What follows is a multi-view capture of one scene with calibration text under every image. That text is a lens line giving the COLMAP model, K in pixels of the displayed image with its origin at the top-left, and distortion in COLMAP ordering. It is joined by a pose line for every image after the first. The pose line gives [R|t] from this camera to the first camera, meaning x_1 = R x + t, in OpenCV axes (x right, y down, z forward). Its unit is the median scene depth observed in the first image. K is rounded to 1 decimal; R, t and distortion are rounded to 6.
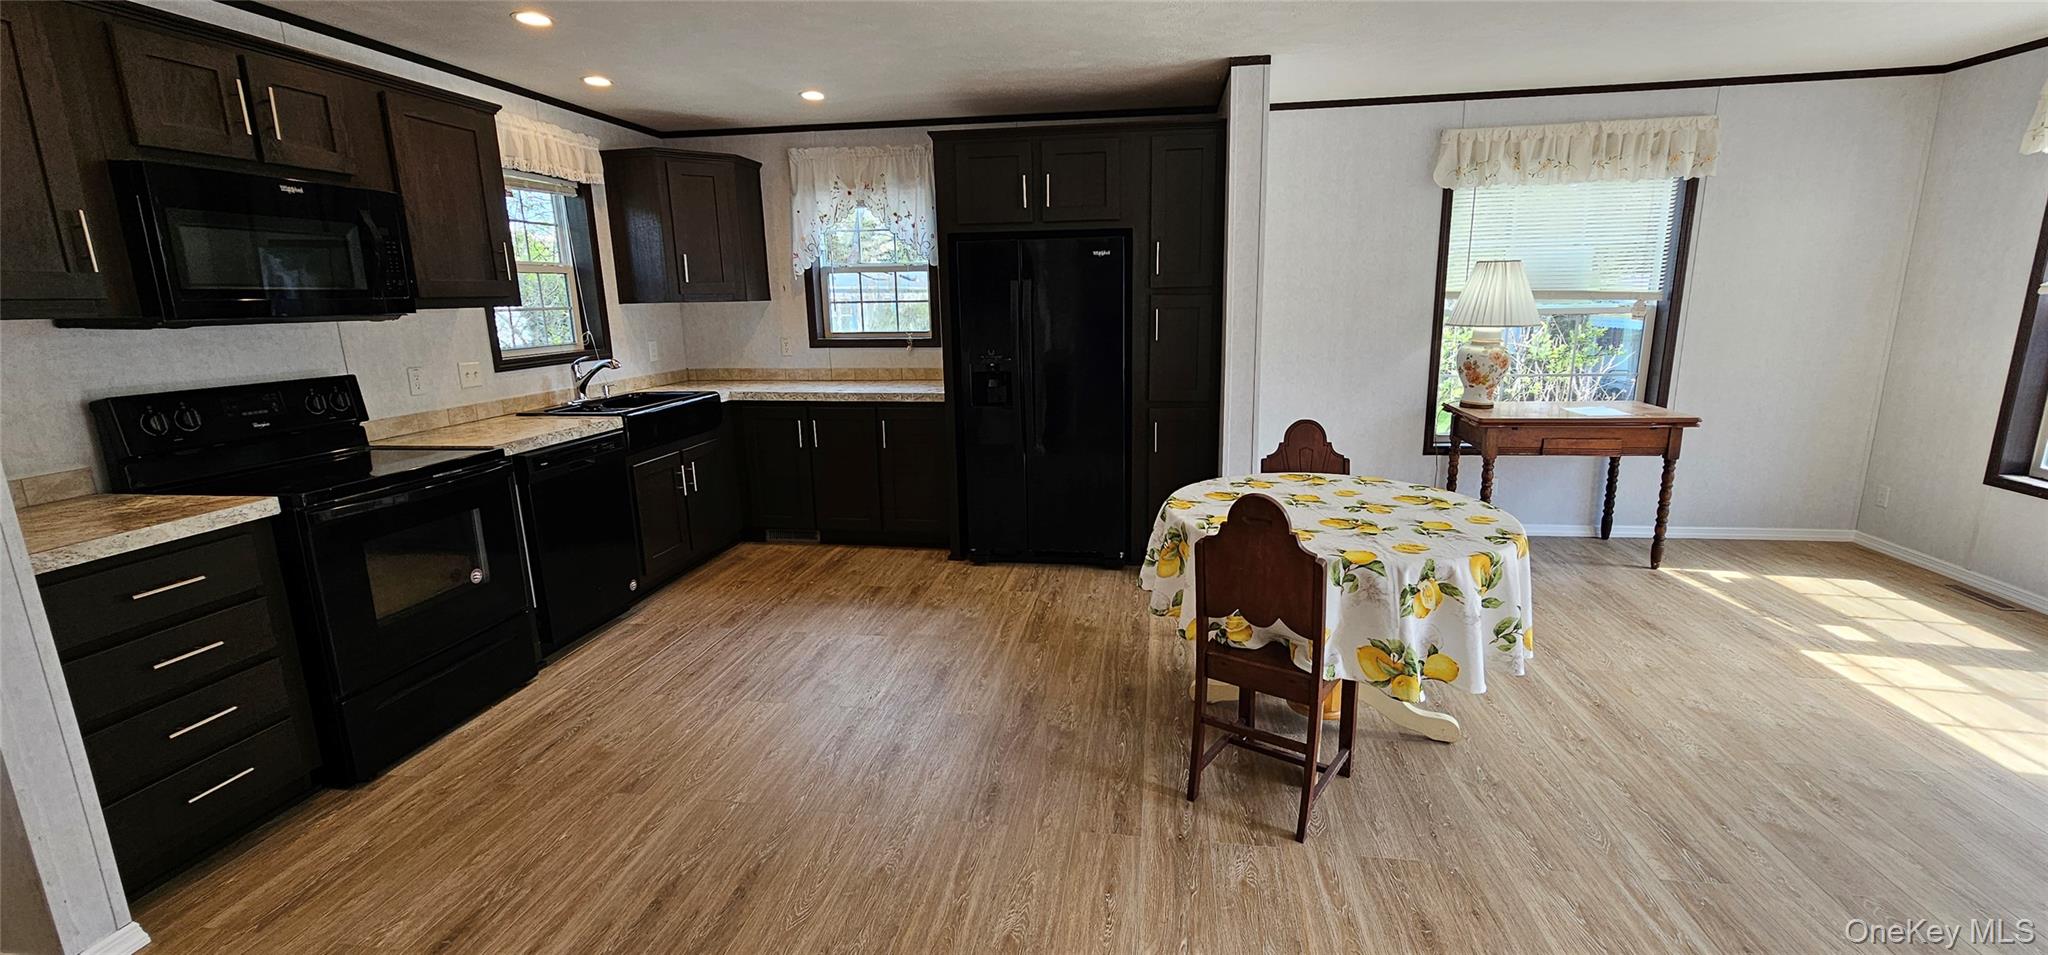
lens RADIAL K [[846.1, 0, 1033.8], [0, 846.1, 478.9], [0, 0, 1]] dist [0.001862, -0.000041]
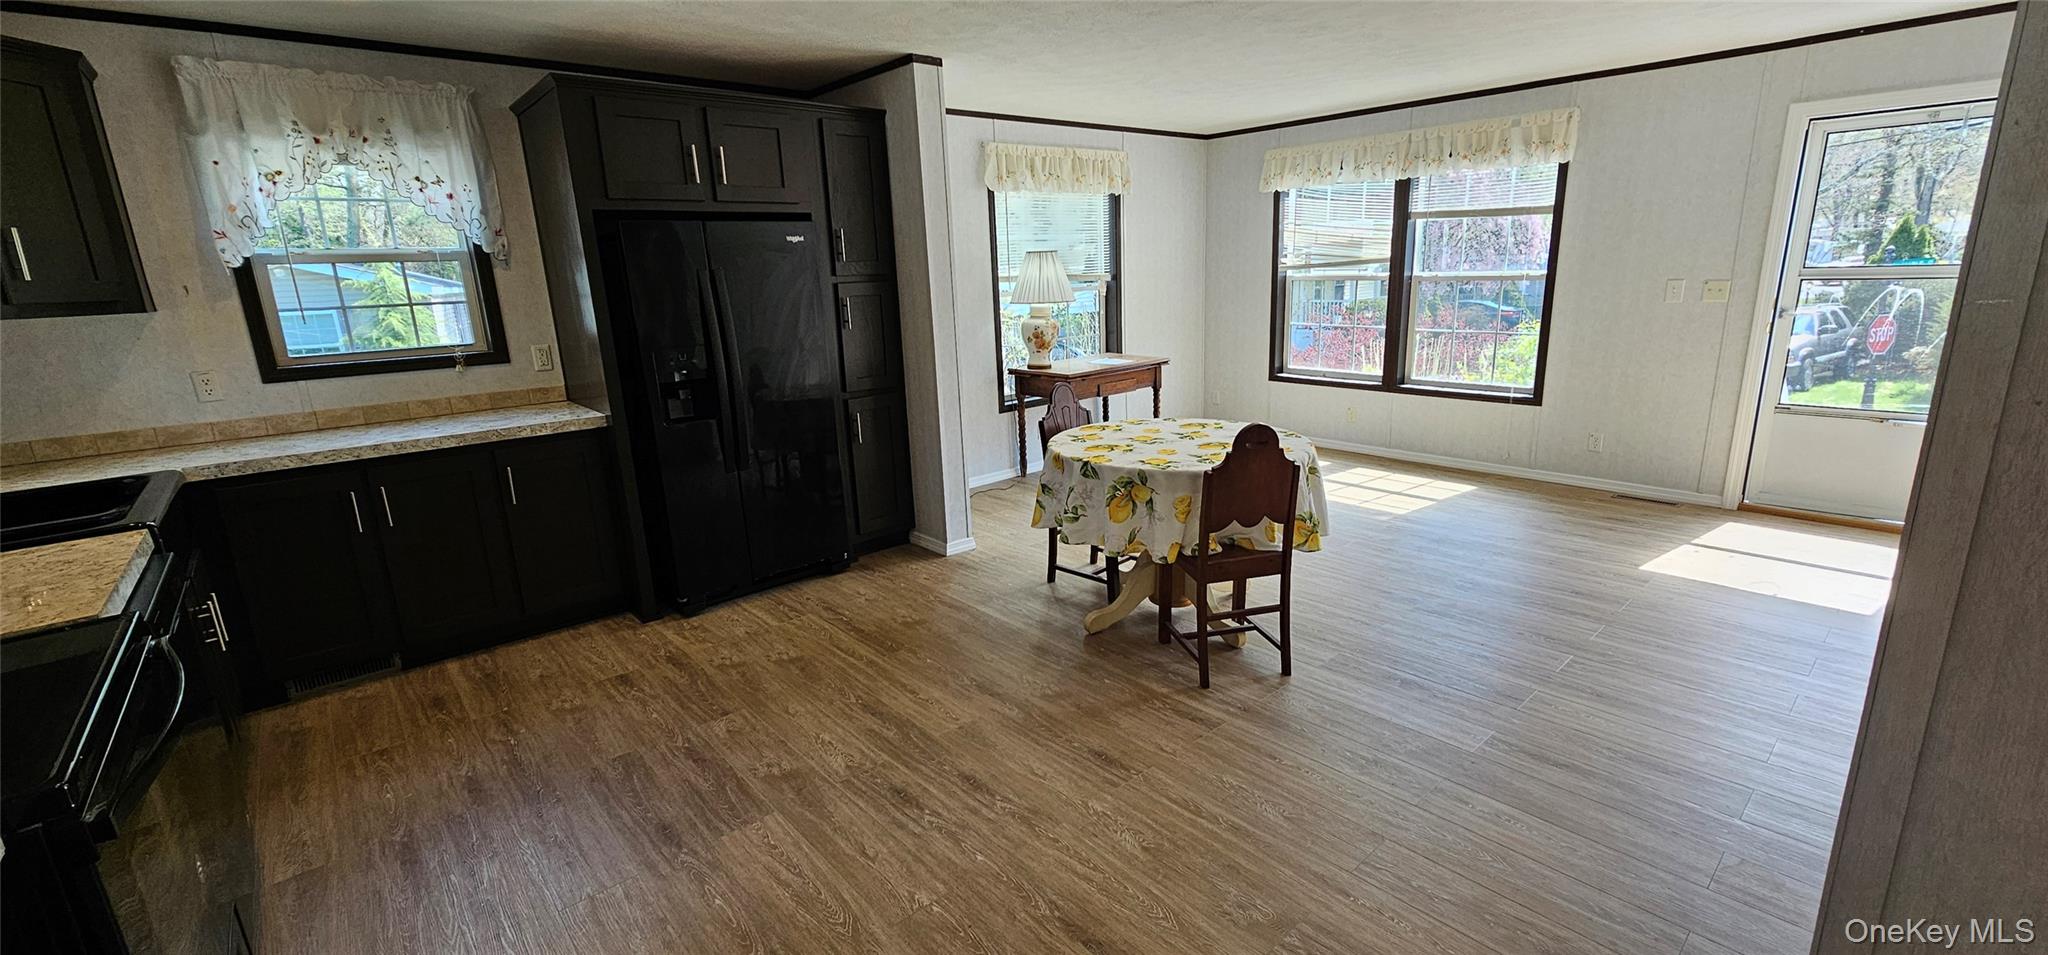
lens RADIAL K [[846.1, 0, 1045.8], [0, 846.1, 473.8], [0, 0, 1]] dist [0.001862, -0.000041]
pose [[0.633440, -0.190150, 0.750064, -0.432205], [0.192064, 0.977638, 0.085641, -0.036832], [-0.749576, 0.089812, 0.655797, 0.185031]]
